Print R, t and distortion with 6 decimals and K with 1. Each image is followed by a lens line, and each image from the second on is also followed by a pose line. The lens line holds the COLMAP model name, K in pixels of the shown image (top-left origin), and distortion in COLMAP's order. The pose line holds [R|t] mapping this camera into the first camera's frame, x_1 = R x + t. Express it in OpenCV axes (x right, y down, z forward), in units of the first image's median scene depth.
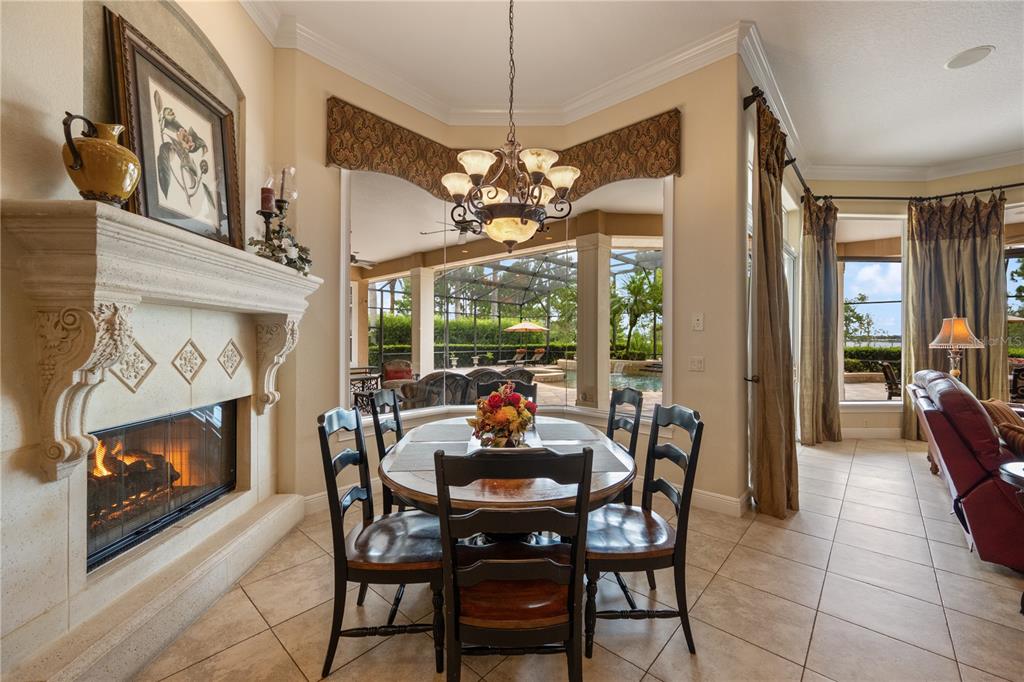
lens RADIAL K [[408.8, 0, 512.0], [0, 408.8, 341.0], [0, 0, 1]] dist [-0.001243, -0.000193]
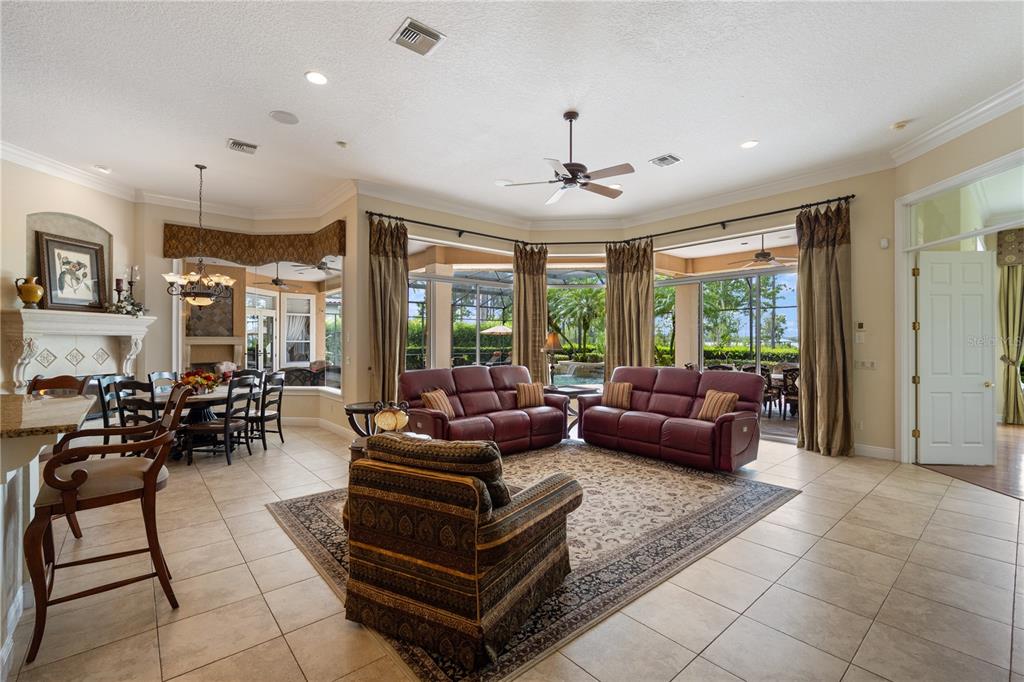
lens RADIAL K [[447.1, 0, 512.0], [0, 447.1, 341.0], [0, 0, 1]] dist [0.000521, -0.000164]
pose [[0.992450, -0.002180, -0.122632, 1.933172], [0.001708, 0.999991, -0.003952, -0.028722], [0.122640, 0.003713, 0.992444, -1.212384]]
